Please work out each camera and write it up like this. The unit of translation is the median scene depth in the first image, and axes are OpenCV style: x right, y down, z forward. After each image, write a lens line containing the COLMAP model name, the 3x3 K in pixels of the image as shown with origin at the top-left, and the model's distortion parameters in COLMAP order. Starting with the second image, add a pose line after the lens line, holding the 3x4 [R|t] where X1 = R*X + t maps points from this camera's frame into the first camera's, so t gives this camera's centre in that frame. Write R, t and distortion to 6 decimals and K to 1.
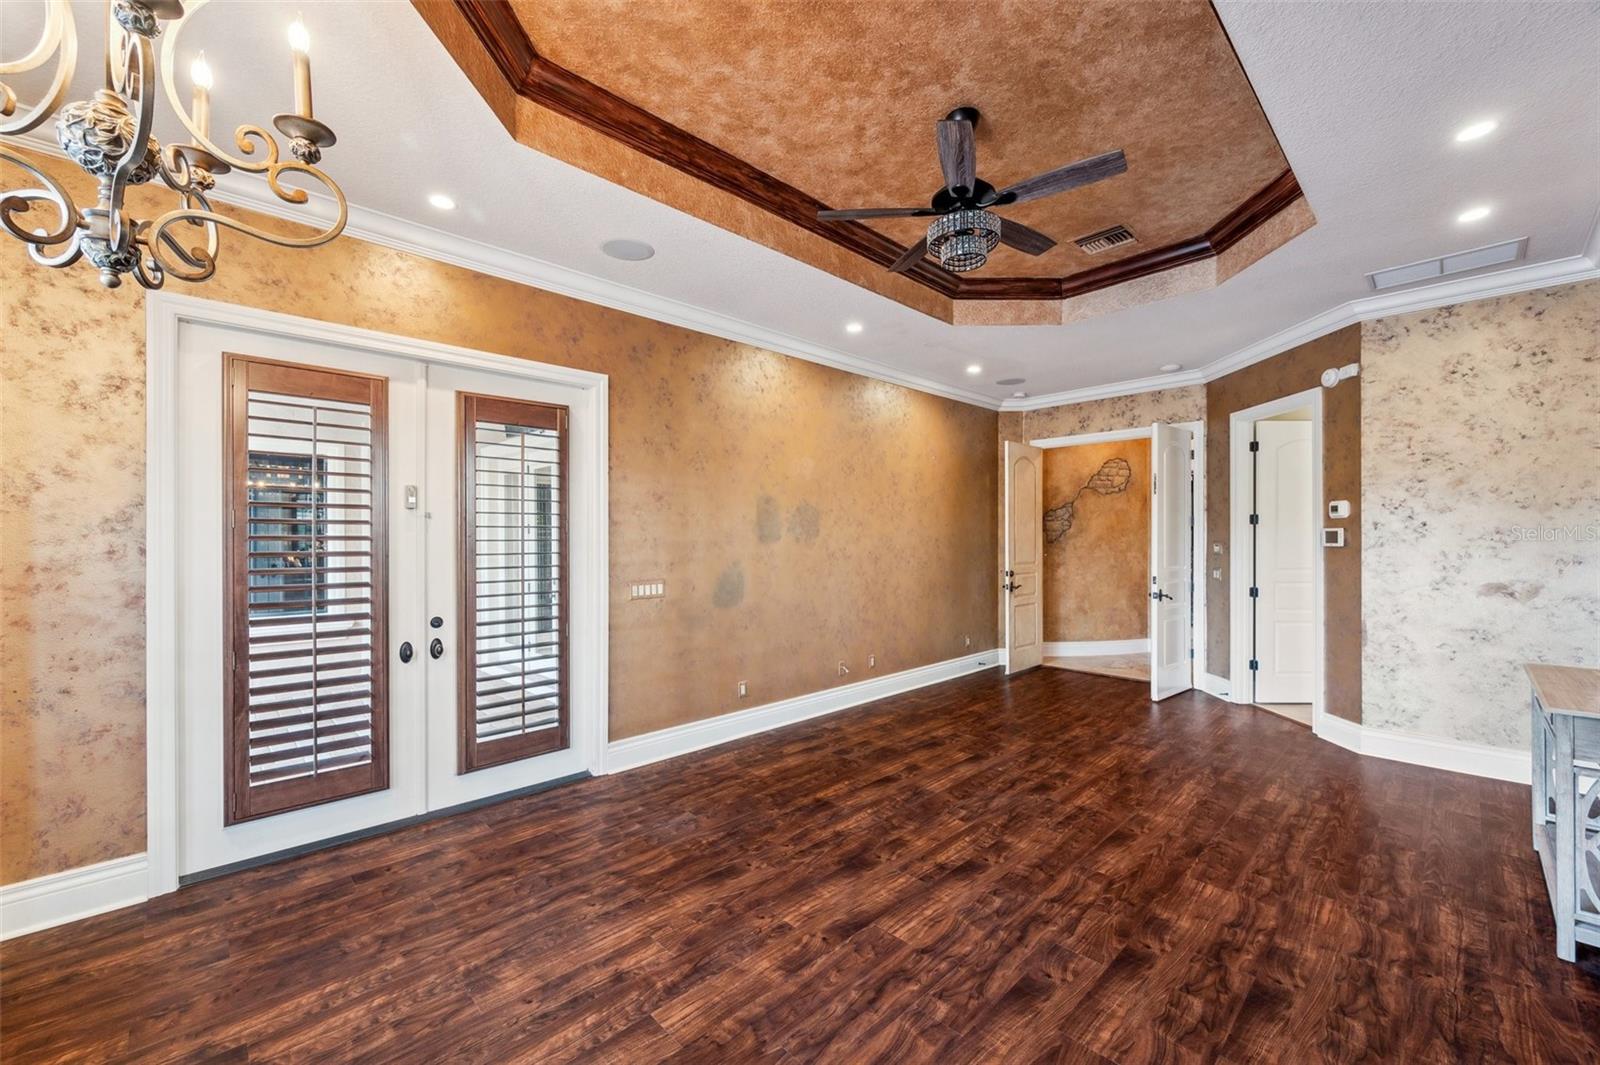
lens RADIAL K [[641.8, 0, 811.2], [0, 641.8, 539.0], [0, 0, 1]] dist [-0.001572, 0.000278]
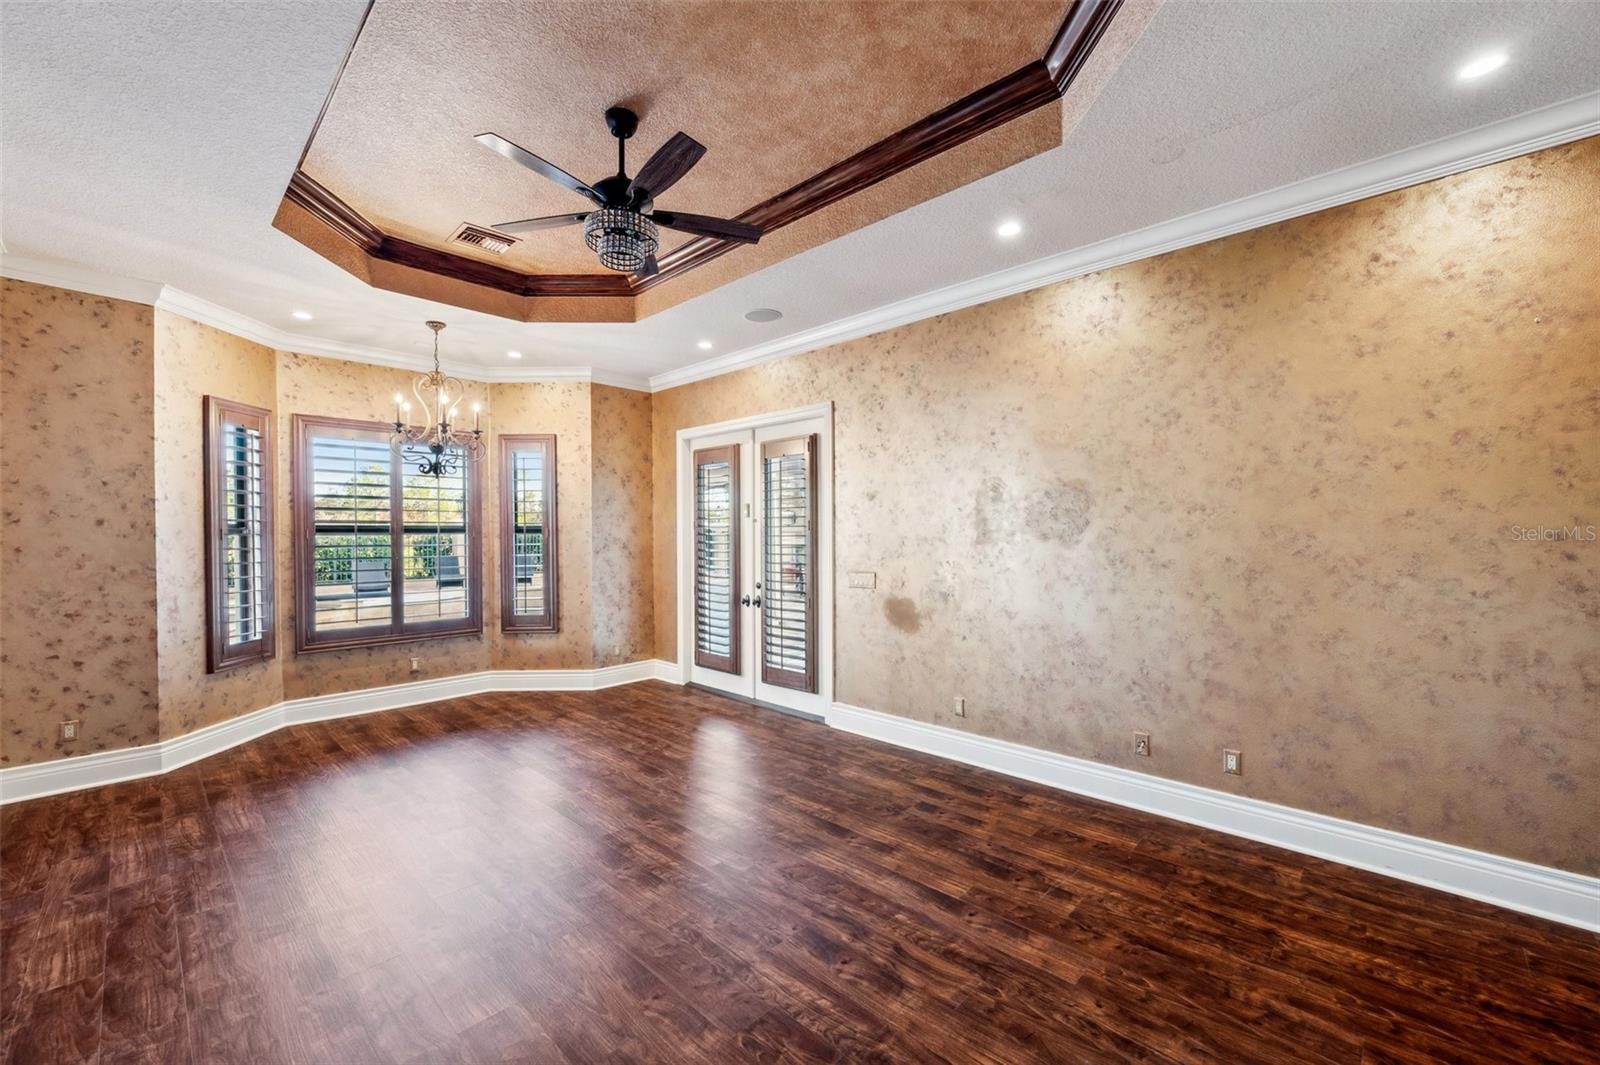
lens RADIAL K [[641.8, 0, 791.0], [0, 641.8, 541.4], [0, 0, 1]] dist [-0.001572, 0.000278]
pose [[0.020219, 0.014380, -0.999692, 0.857350], [0.005098, 0.999882, 0.014486, -0.005825], [0.999783, -0.005389, 0.020143, 0.850810]]
